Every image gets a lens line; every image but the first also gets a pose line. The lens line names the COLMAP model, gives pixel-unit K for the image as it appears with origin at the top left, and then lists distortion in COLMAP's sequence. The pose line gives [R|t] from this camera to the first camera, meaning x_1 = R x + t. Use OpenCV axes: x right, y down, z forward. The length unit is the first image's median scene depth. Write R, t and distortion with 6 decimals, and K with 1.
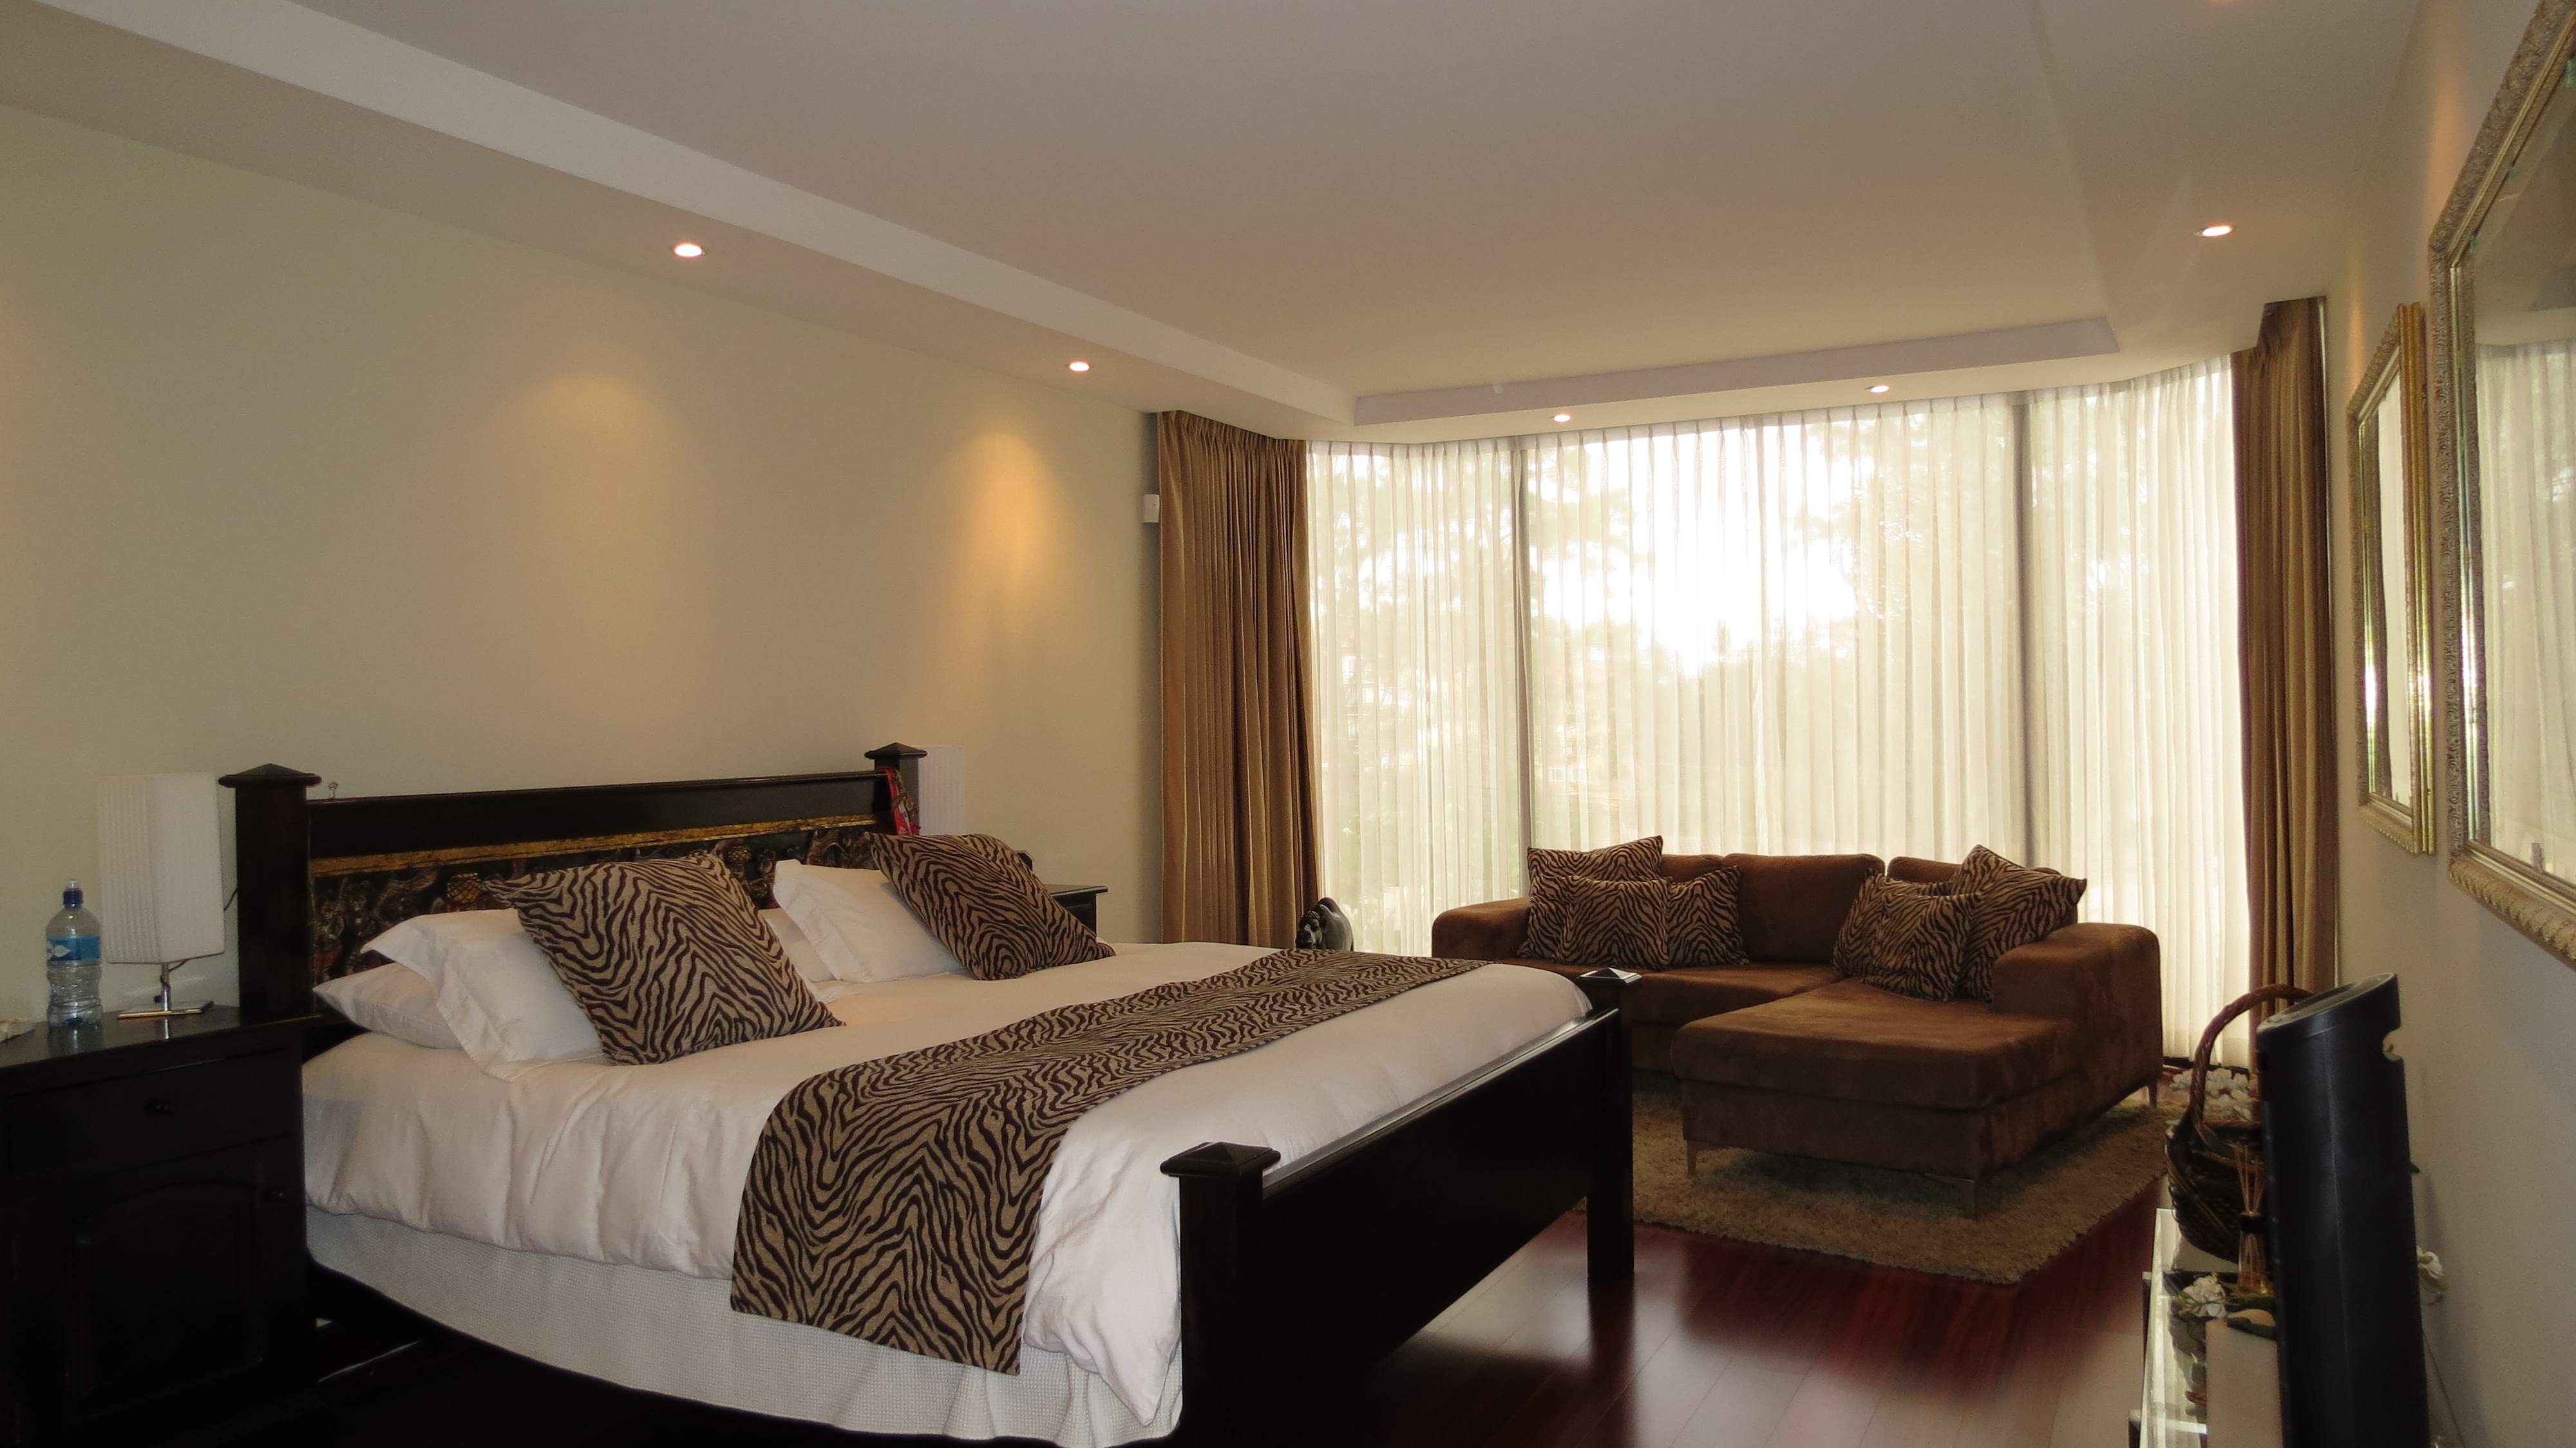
lens RADIAL K [[1900.7, 0, 1306.7], [0, 1900.7, 740.1], [0, 0, 1]] dist [-0.038336, -0.002648]
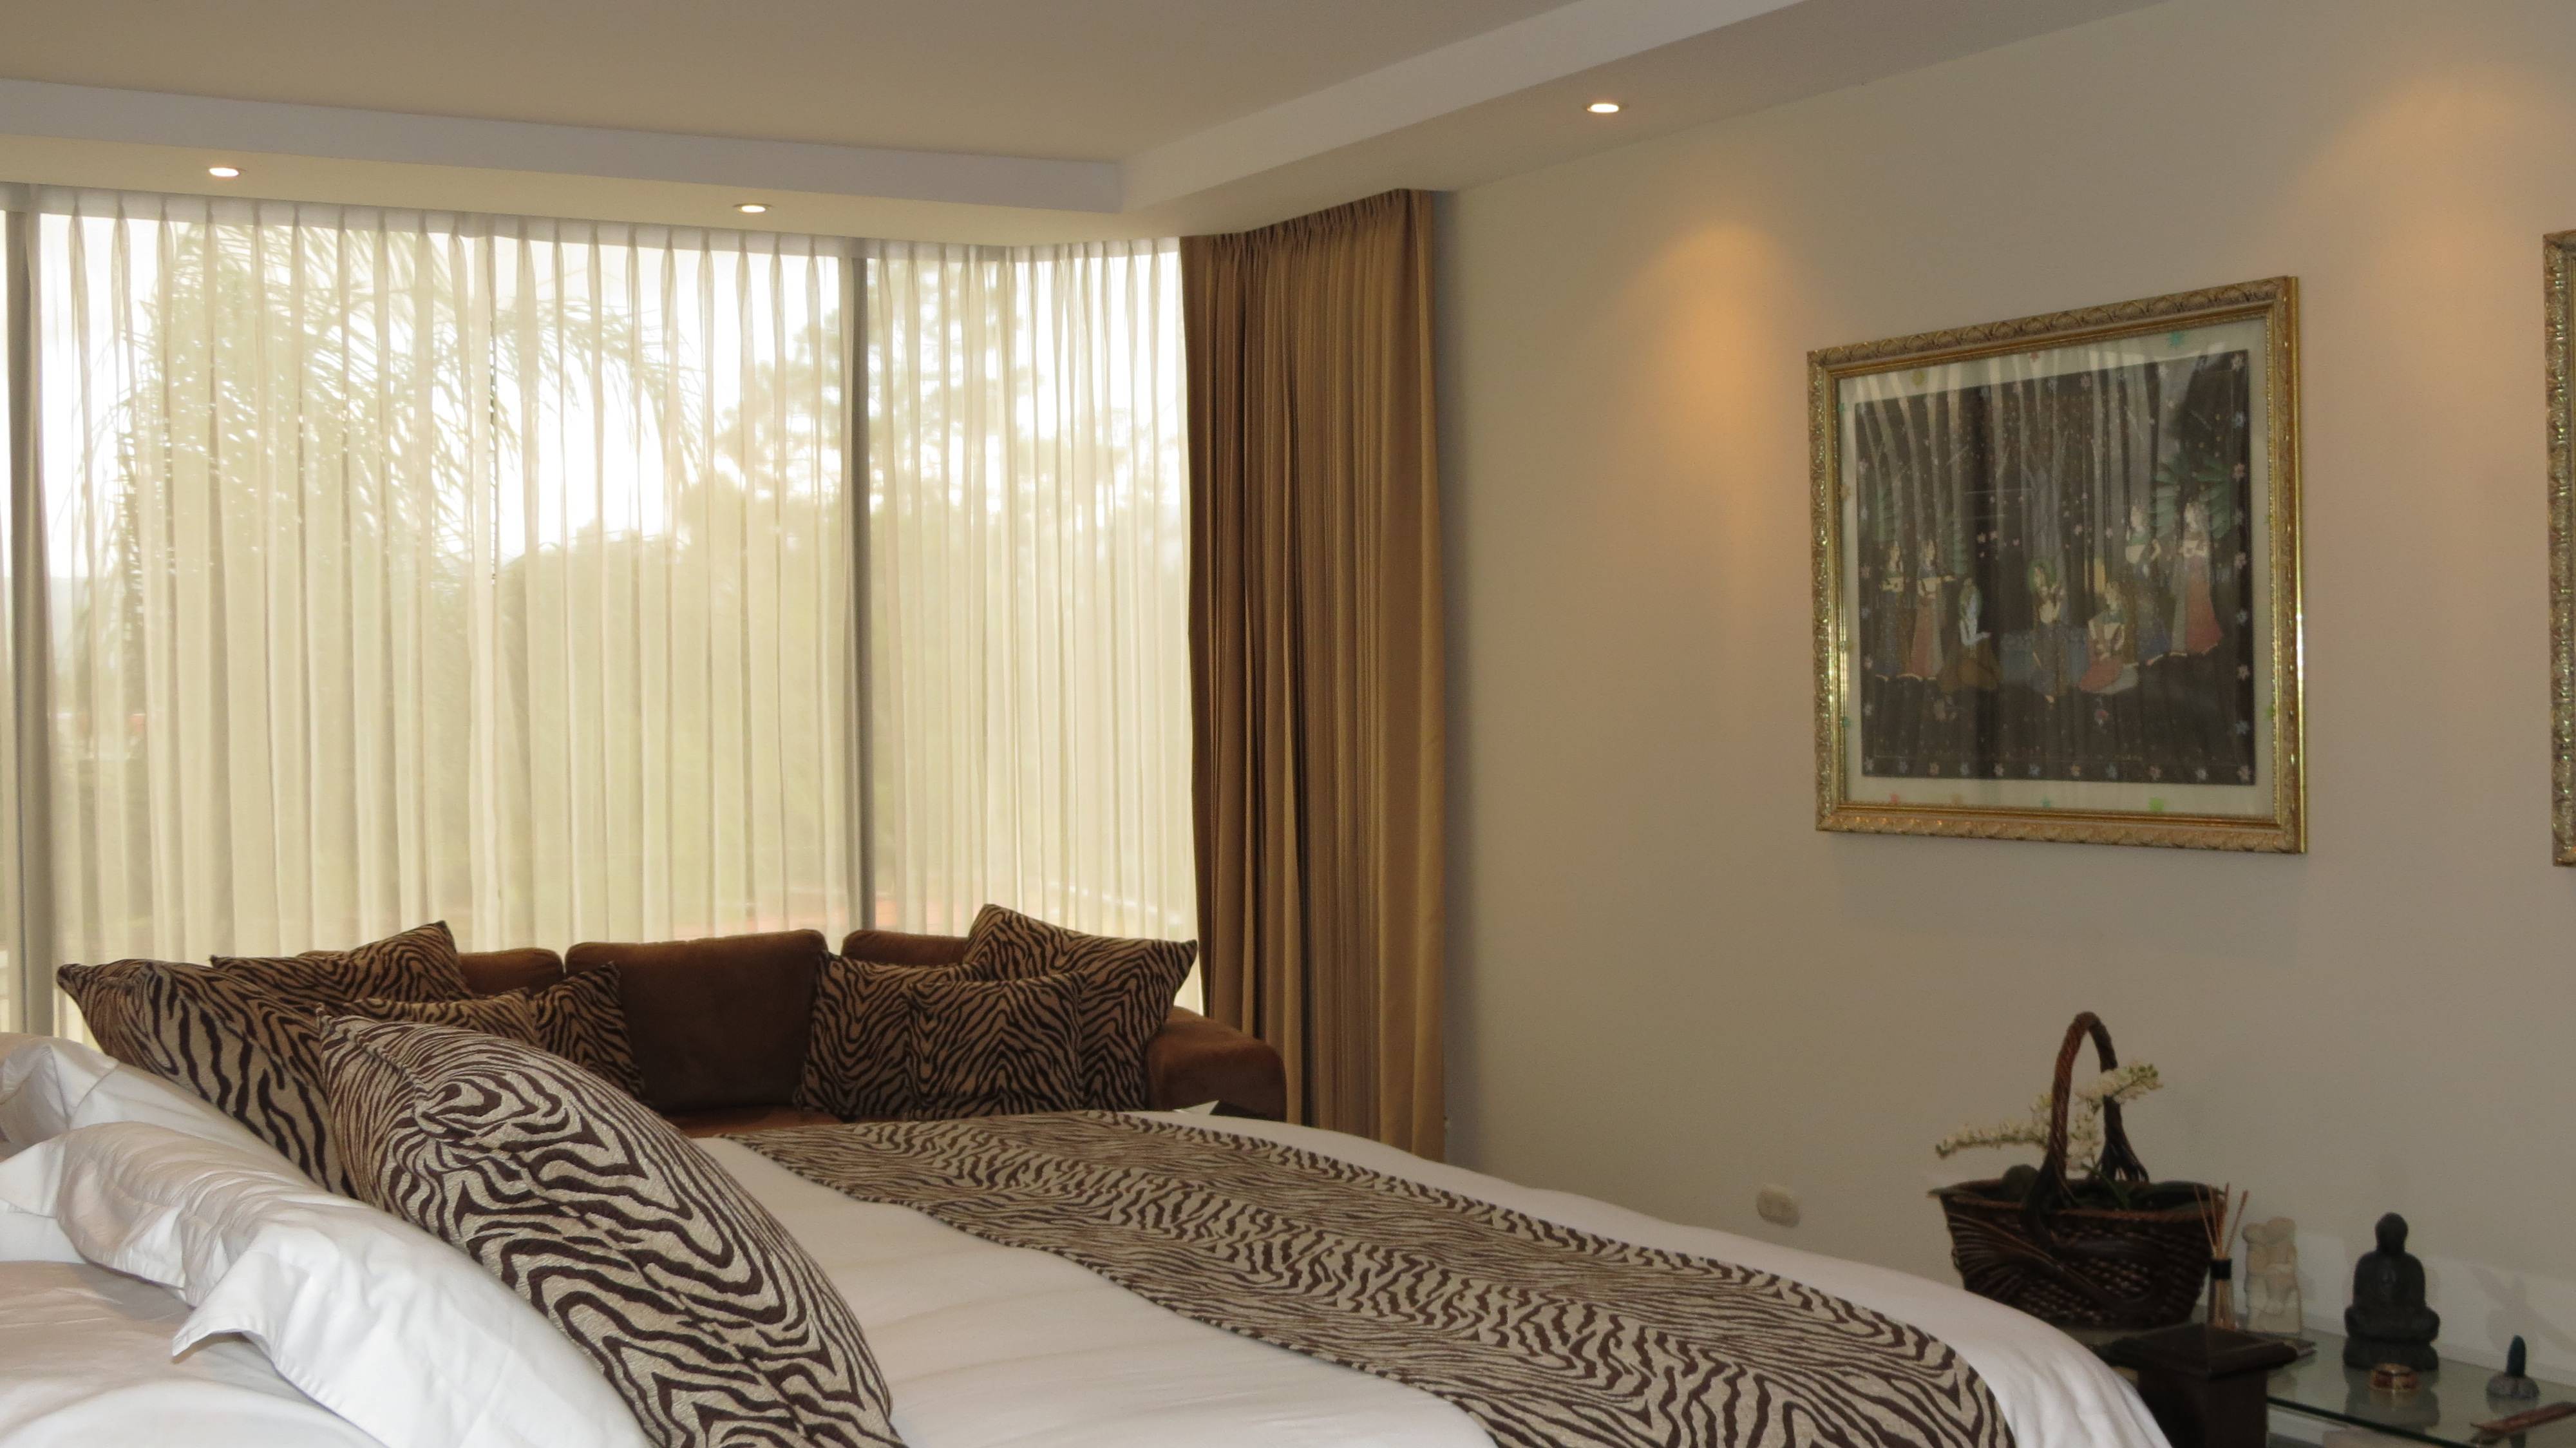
lens RADIAL K [[3028.0, 0, 1328.4], [0, 3028.0, 720.4], [0, 0, 1]] dist [-0.067741, 0.000000]
pose [[0.531492, 0.006648, 0.847037, -0.460417], [0.010264, 0.999845, -0.014288, 0.005178], [-0.847001, 0.016288, 0.531342, 0.289504]]
